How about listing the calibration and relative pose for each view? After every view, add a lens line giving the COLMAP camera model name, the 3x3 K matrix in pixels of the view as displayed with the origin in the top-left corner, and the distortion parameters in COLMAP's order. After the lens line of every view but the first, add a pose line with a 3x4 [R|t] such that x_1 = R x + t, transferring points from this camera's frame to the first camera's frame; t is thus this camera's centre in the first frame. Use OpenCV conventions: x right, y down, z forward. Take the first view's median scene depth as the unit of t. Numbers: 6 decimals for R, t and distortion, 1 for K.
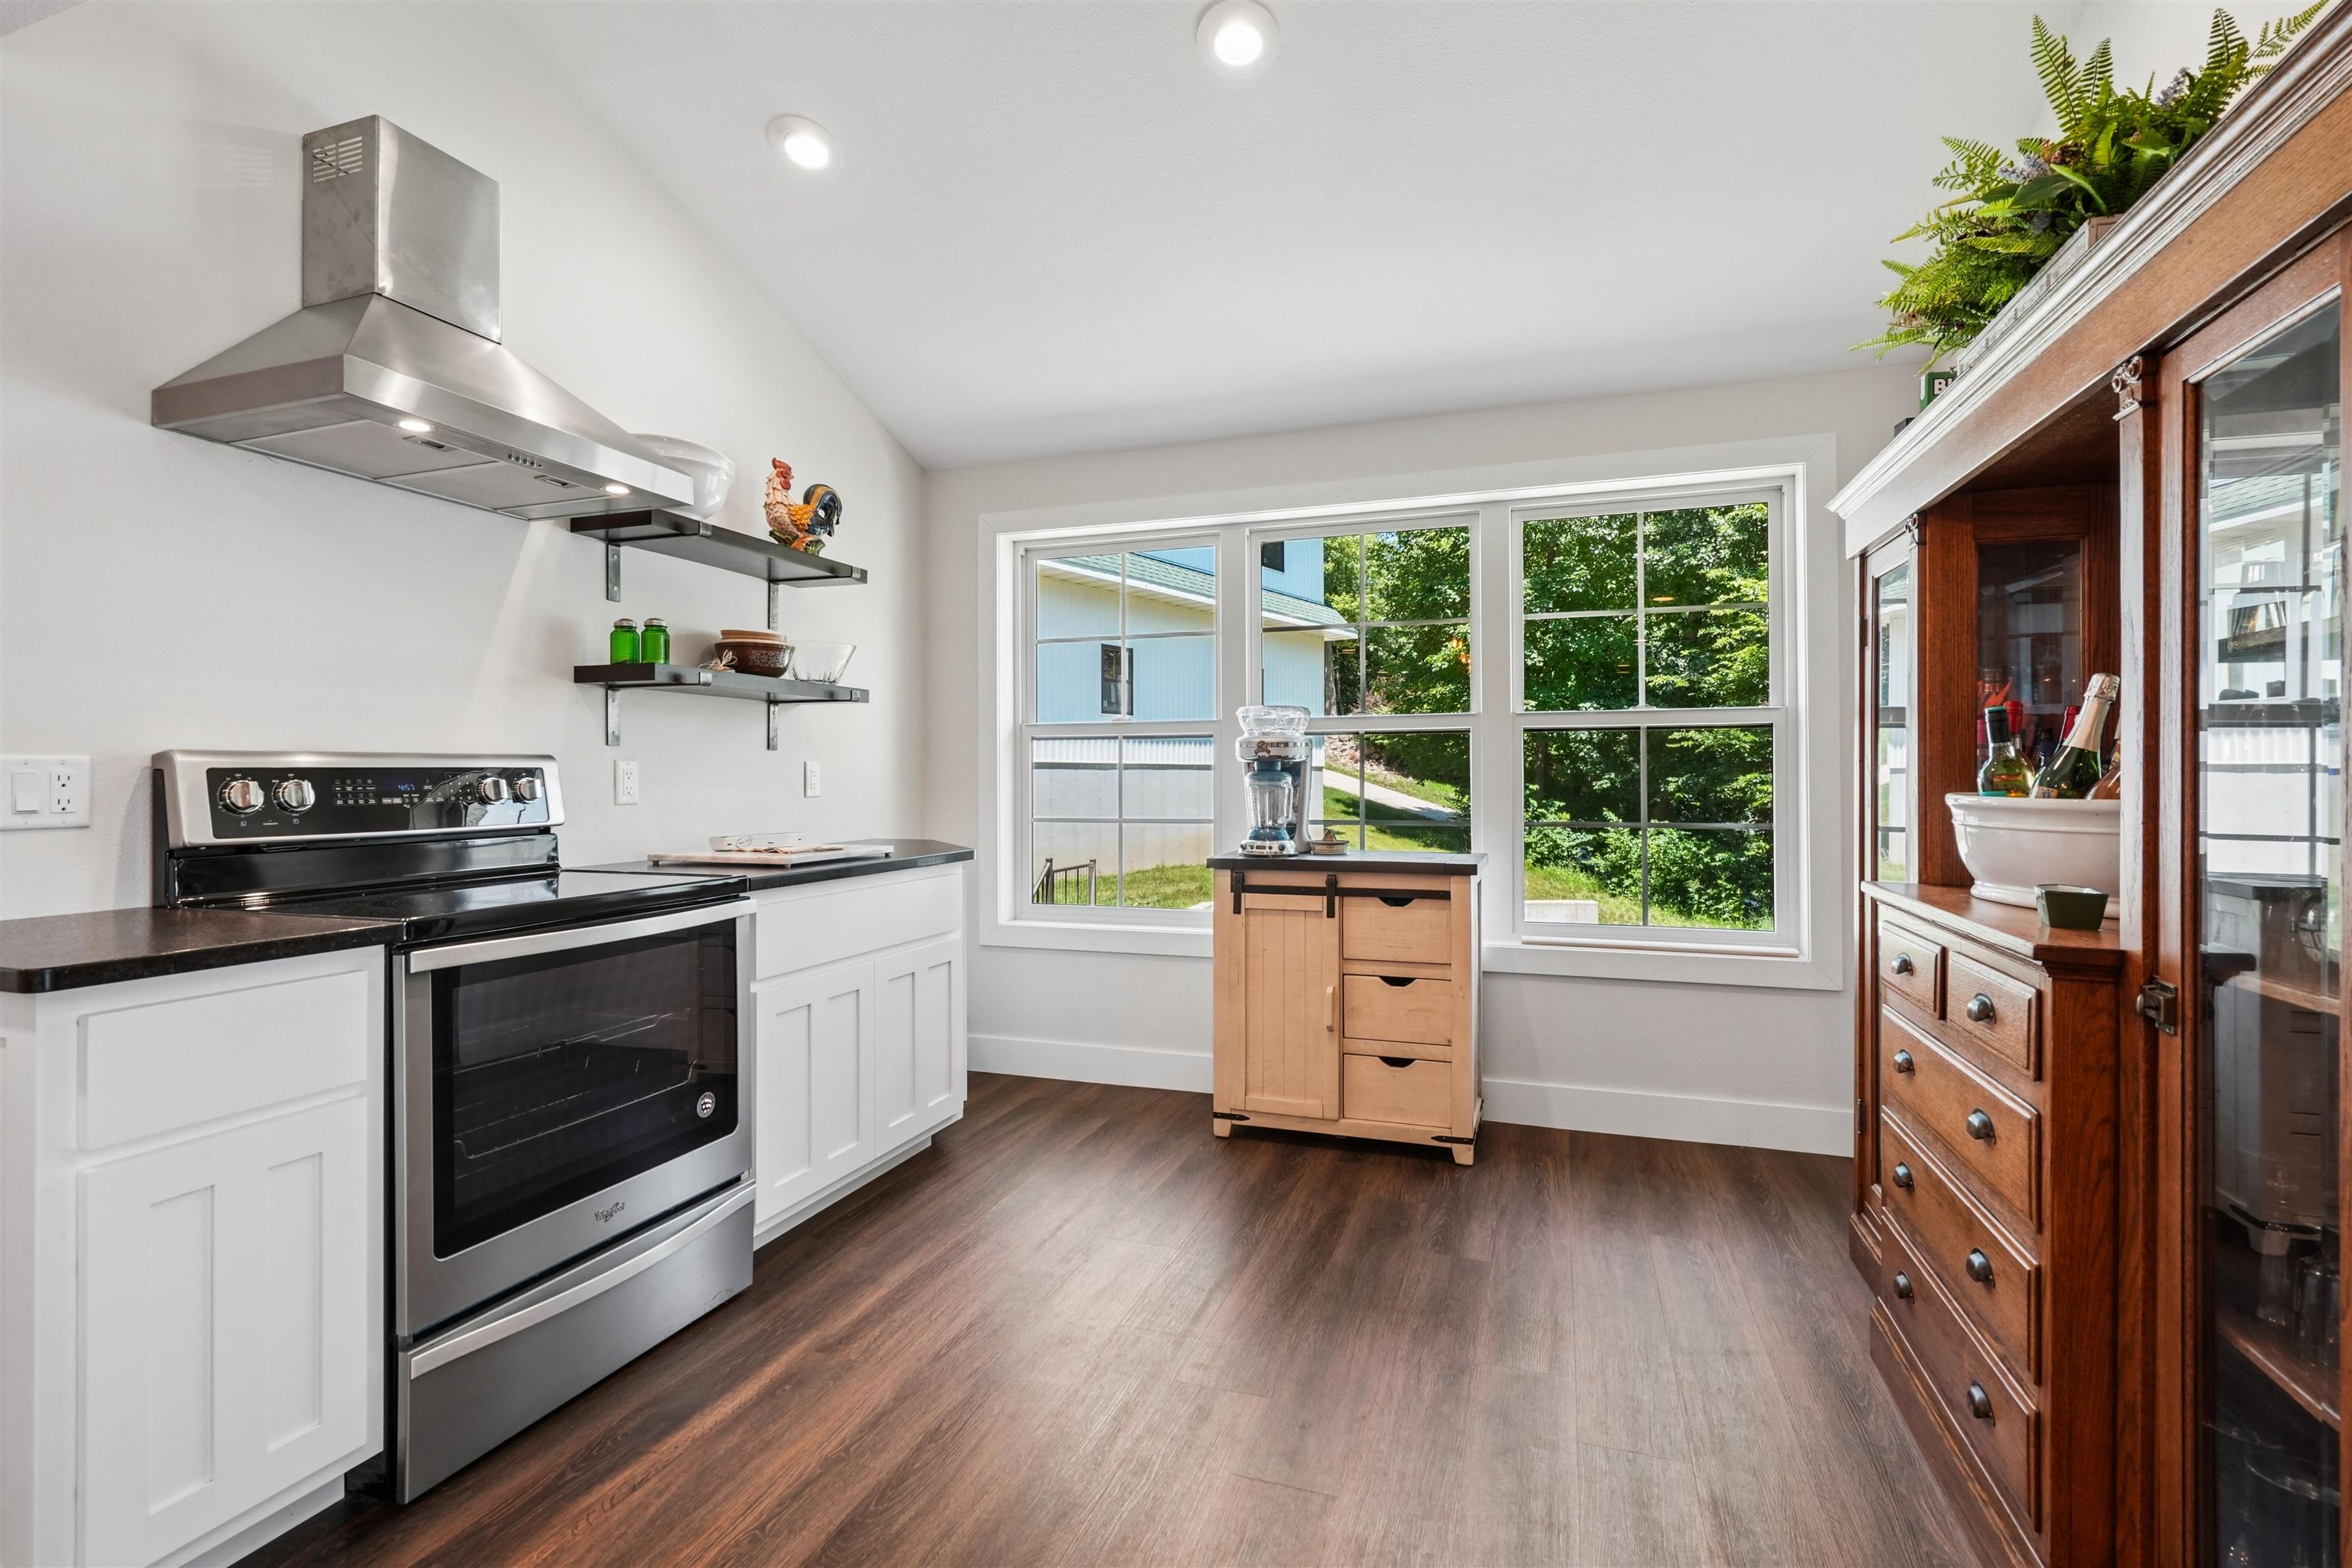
lens RADIAL K [[1075.7, 0, 1173.3], [0, 1075.7, 765.0], [0, 0, 1]] dist [-0.003249, 0.001032]
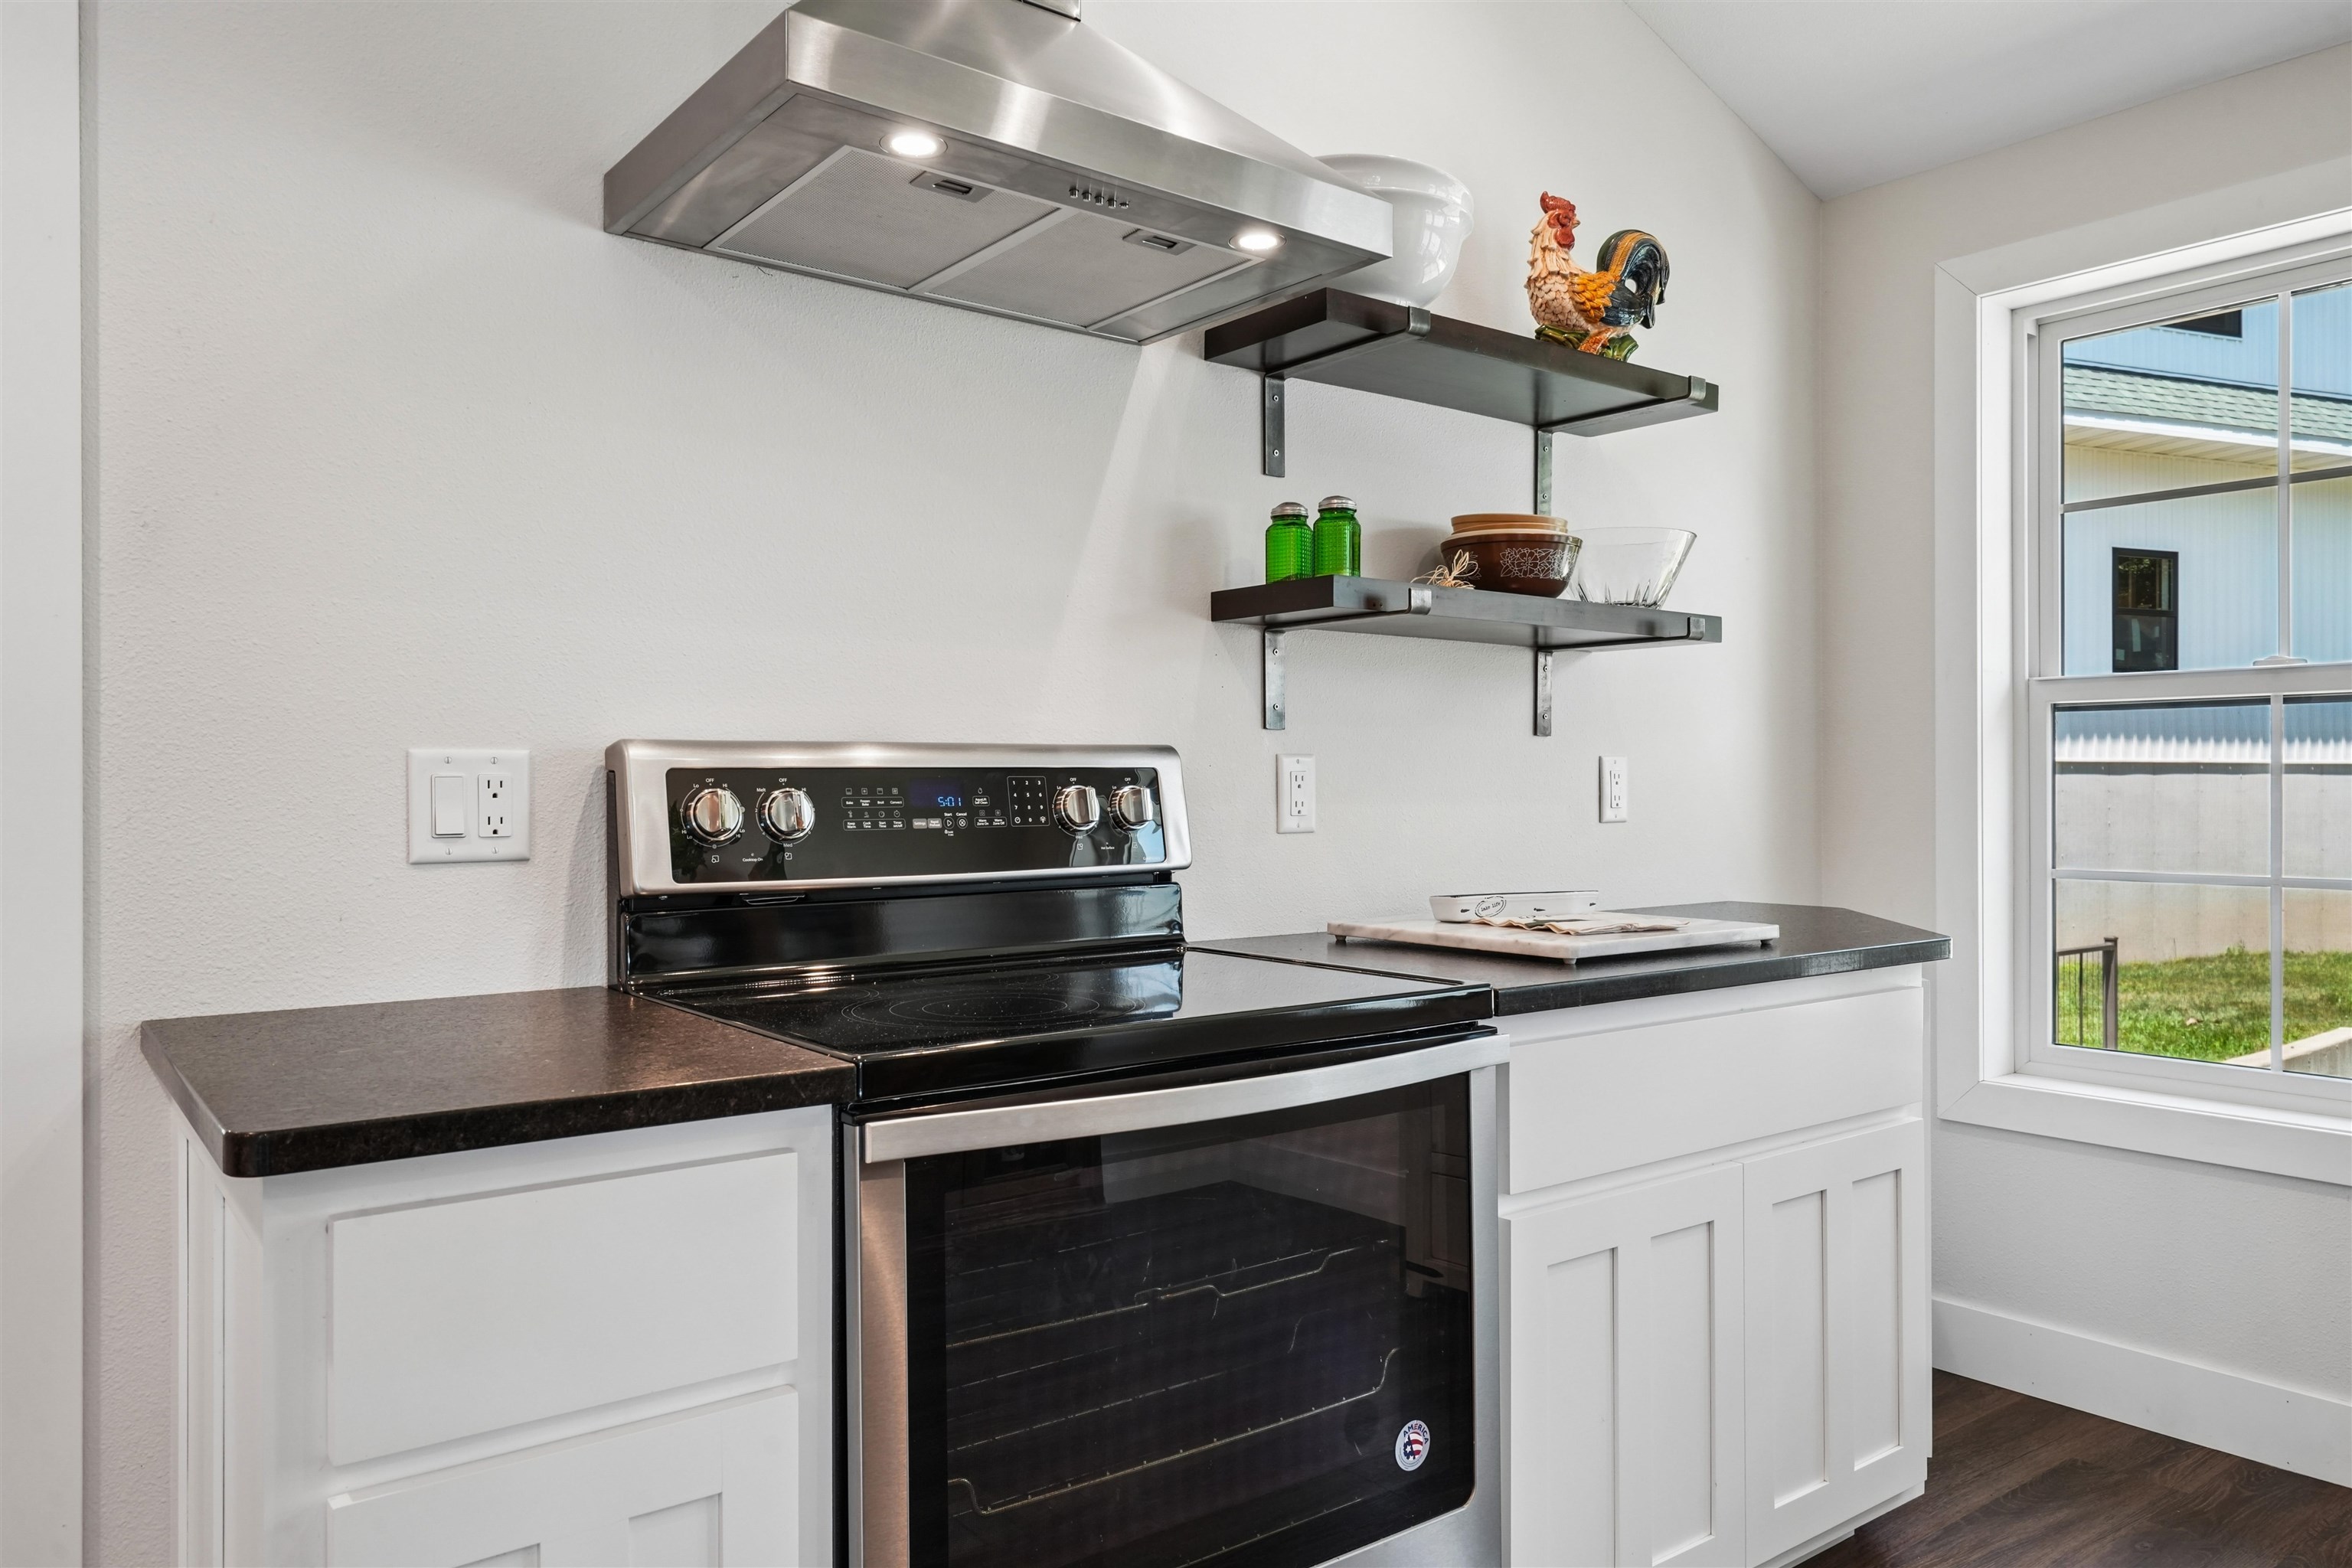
lens RADIAL K [[1623.6, 0, 1188.3], [0, 1623.6, 778.1], [0, 0, 1]] dist [0.006706, -0.001471]
pose [[0.839870, 0.000400, -0.542787, -0.092294], [0.003333, 0.999977, 0.005894, 0.002611], [0.542777, -0.006760, 0.839849, 0.253689]]
